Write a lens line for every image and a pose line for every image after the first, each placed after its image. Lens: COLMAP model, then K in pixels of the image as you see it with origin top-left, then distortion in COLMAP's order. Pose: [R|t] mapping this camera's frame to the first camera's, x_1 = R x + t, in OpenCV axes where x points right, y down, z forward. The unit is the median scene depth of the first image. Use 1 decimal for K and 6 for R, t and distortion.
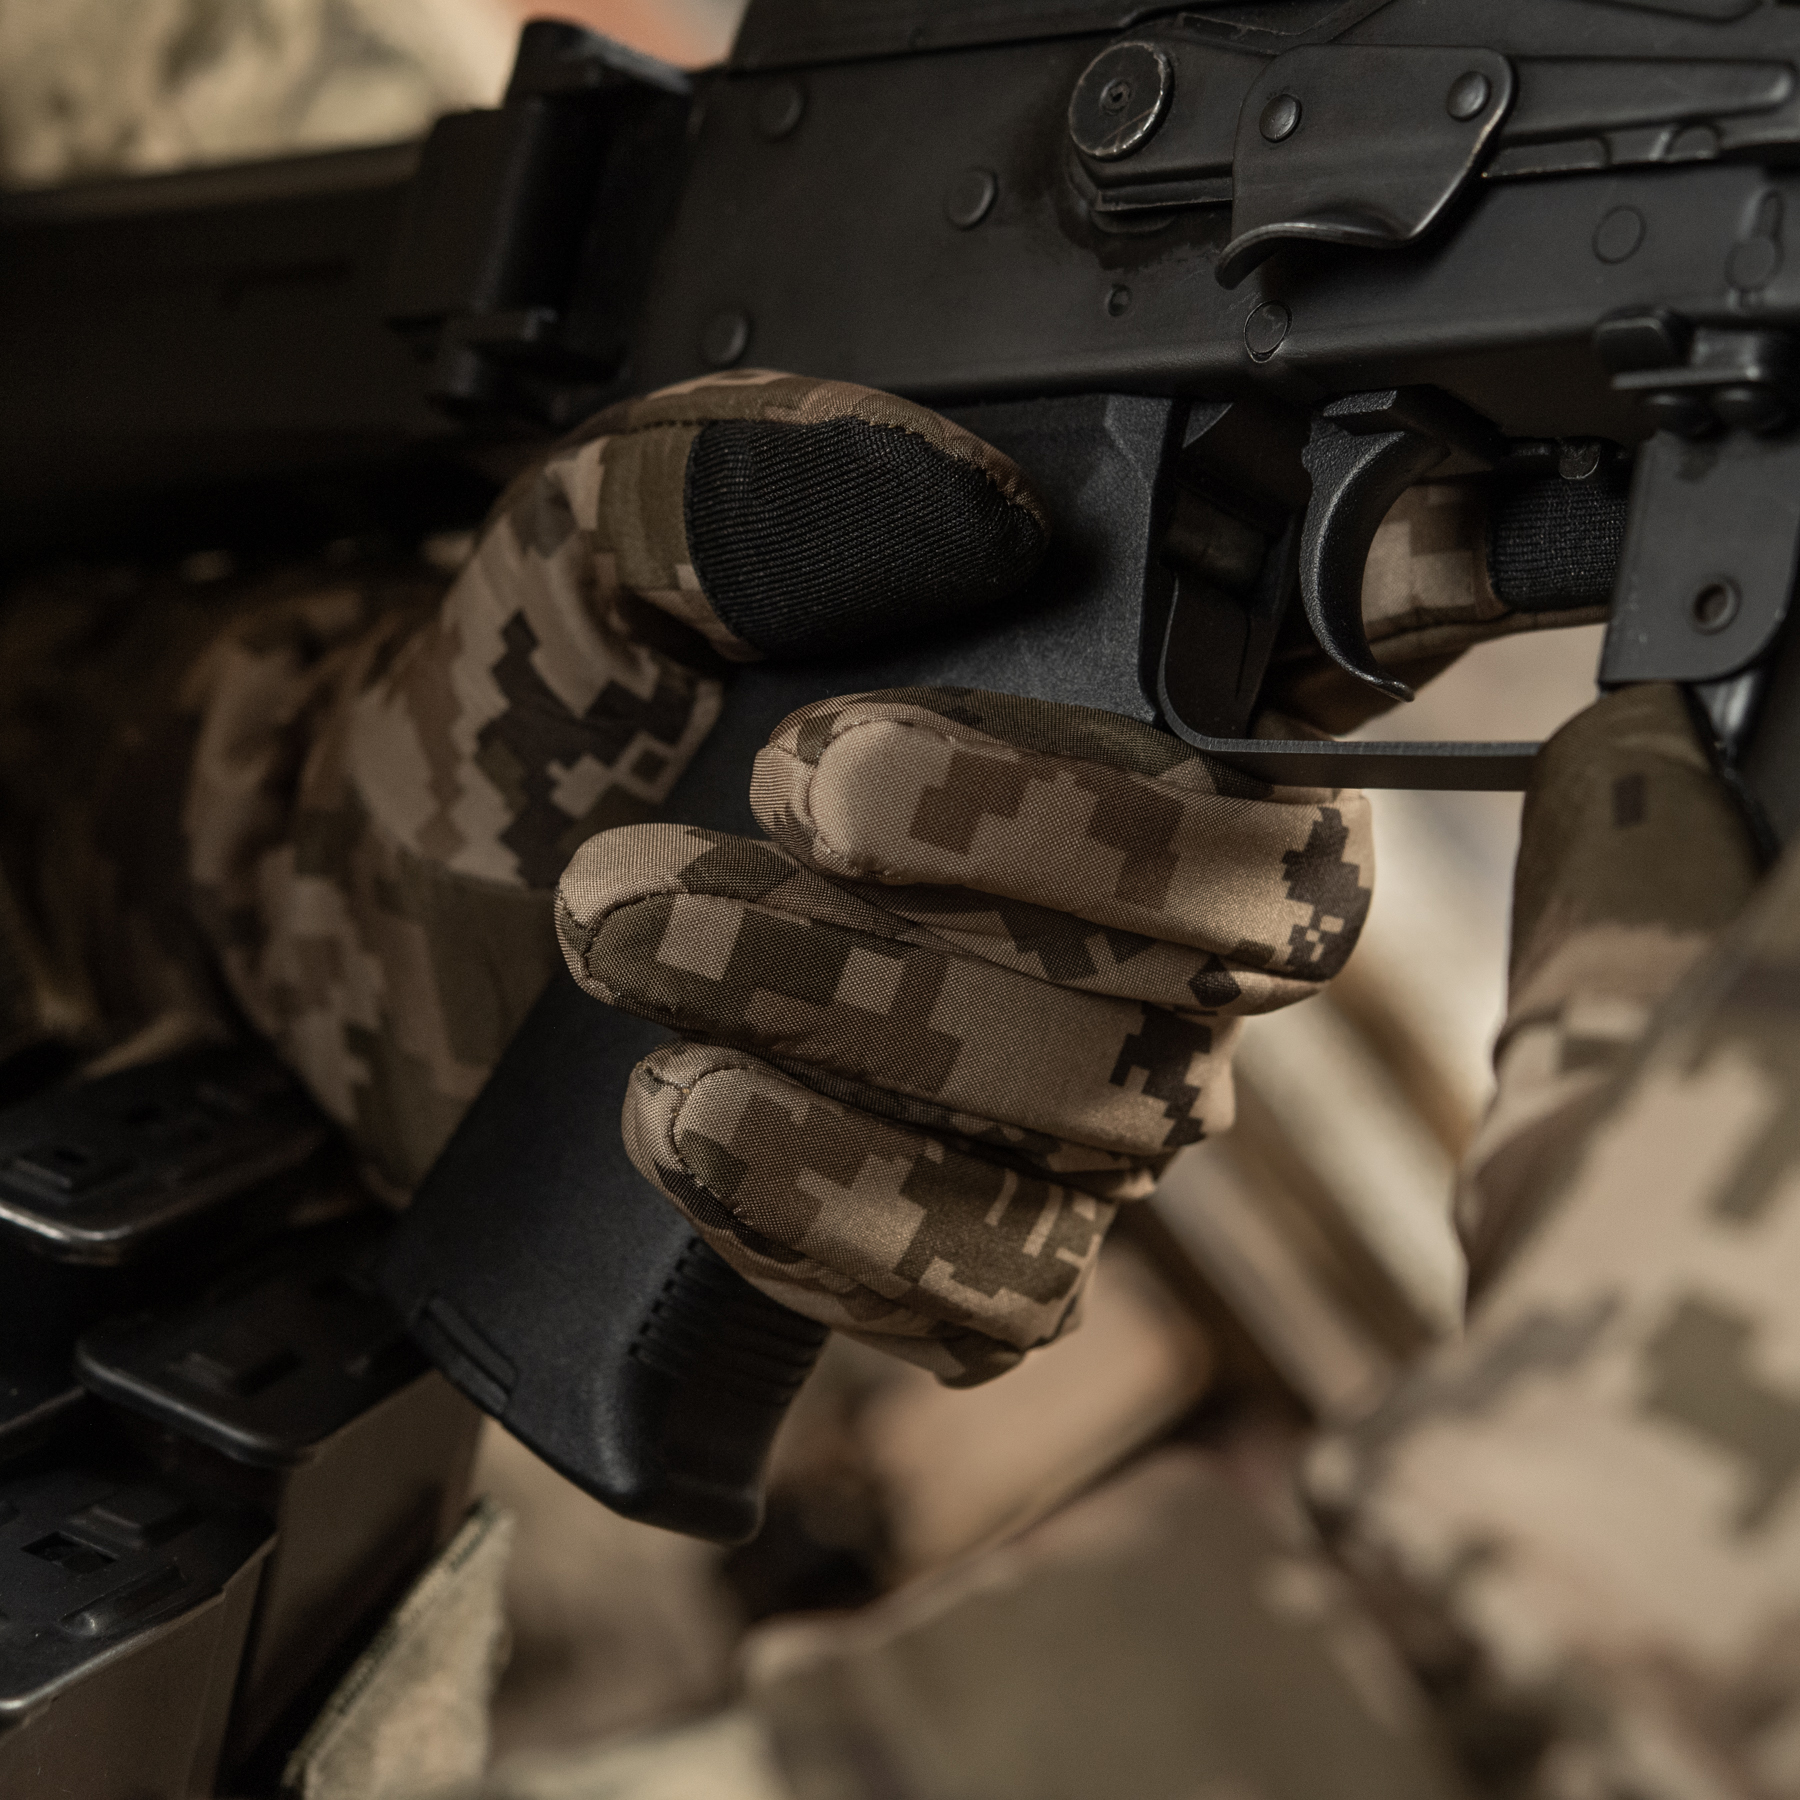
lens RADIAL K [[5787.3, 0, 900.0], [0, 5787.3, 900.0], [0, 0, 1]] dist [-0.674897, 16.980271]
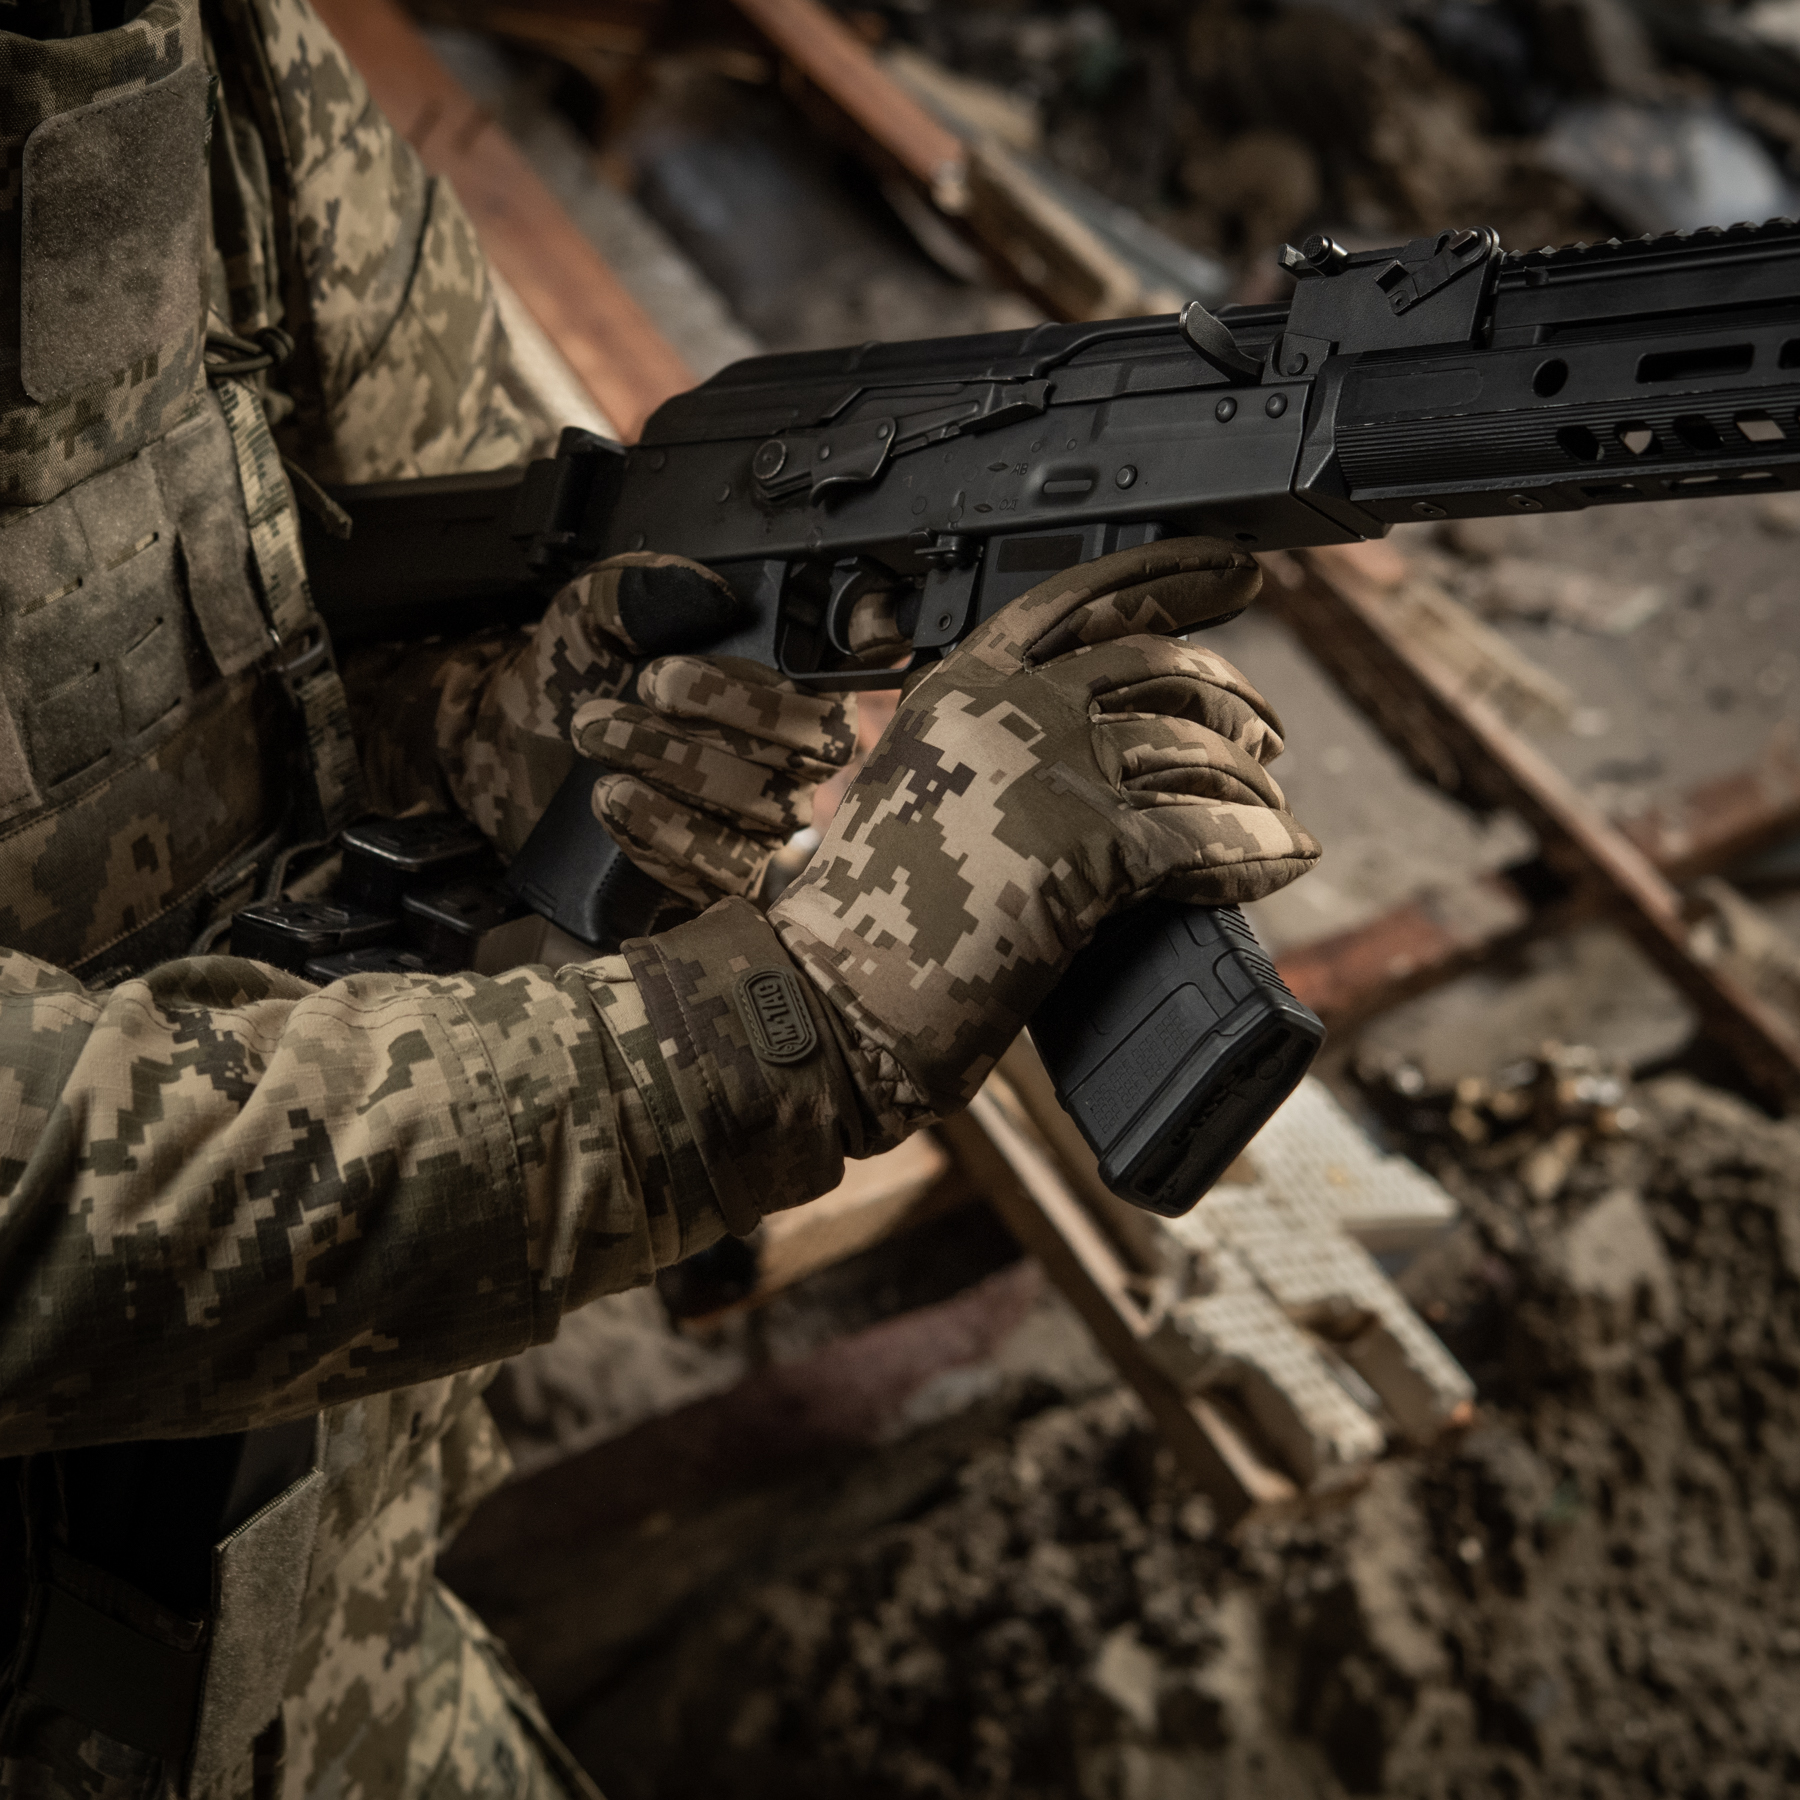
lens RADIAL K [[5787.3, 0, 900.0], [0, 5787.3, 900.0], [0, 0, 1]] dist [-0.674897, 16.980271]
pose [[0.999798, 0.014802, -0.013614, 0.146000], [-0.015591, 0.998088, -0.059804, 0.255185], [0.012703, 0.060004, 0.998117, -1.884449]]
